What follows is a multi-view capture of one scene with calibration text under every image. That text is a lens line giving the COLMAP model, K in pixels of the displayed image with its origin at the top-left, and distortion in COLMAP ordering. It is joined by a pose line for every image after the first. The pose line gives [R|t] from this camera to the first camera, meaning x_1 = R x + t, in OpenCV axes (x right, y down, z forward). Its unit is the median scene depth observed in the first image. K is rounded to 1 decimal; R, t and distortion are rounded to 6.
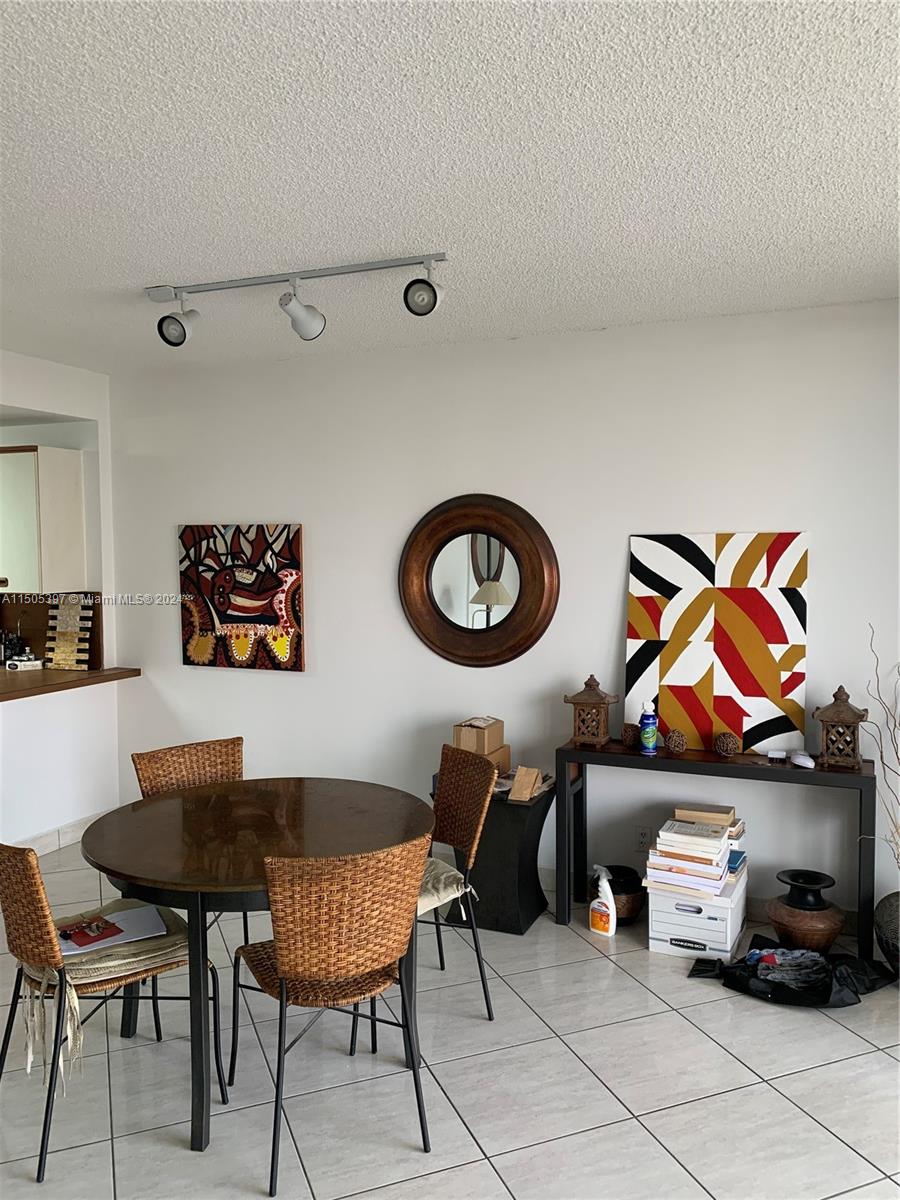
lens RADIAL K [[916.2, 0, 450.0], [0, 916.2, 600.0], [0, 0, 1]] dist [0.011419, -0.014858]
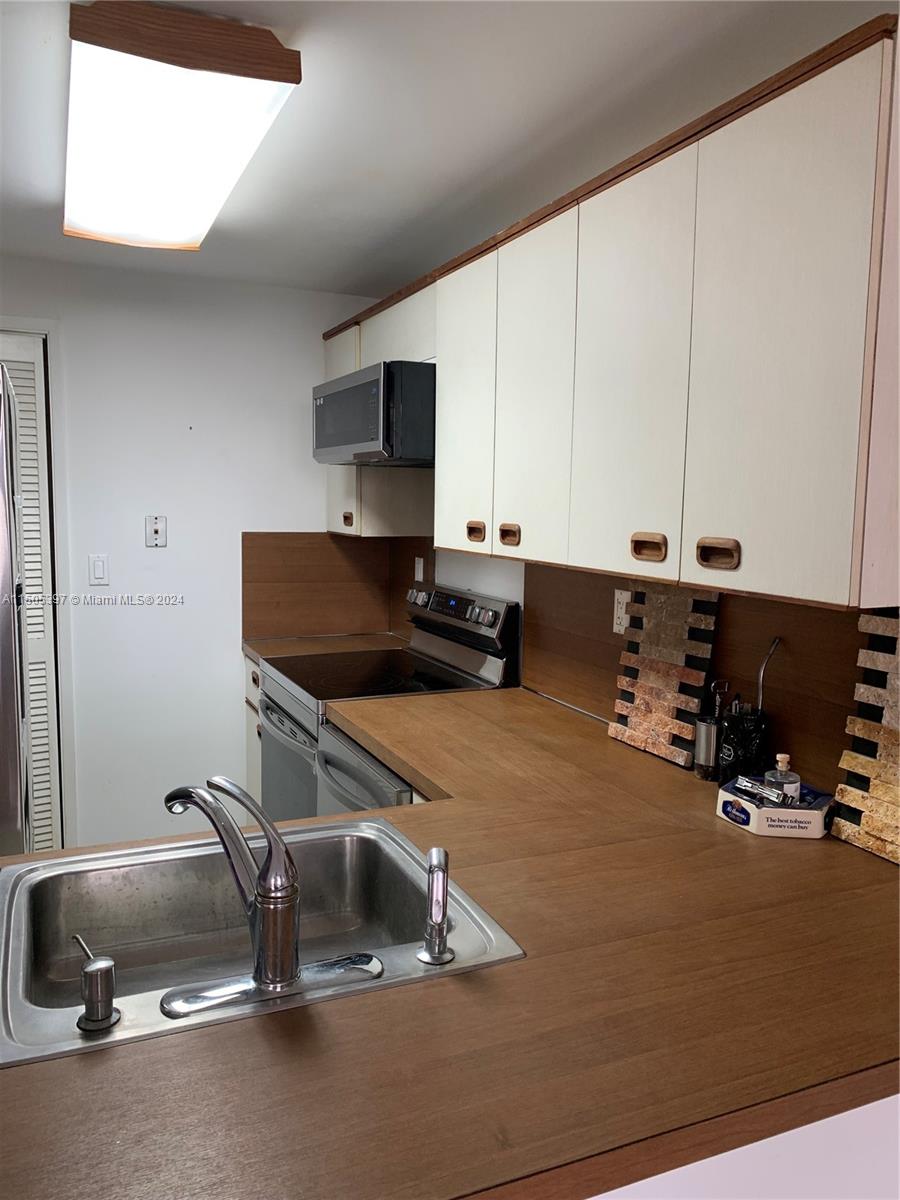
lens RADIAL K [[916.2, 0, 450.0], [0, 916.2, 600.0], [0, 0, 1]] dist [0.011419, -0.014858]
pose [[0.721908, 0.092167, -0.685823, -0.464649], [-0.059355, 0.995685, 0.071331, -0.027570], [0.689439, -0.010787, 0.724264, 0.970328]]
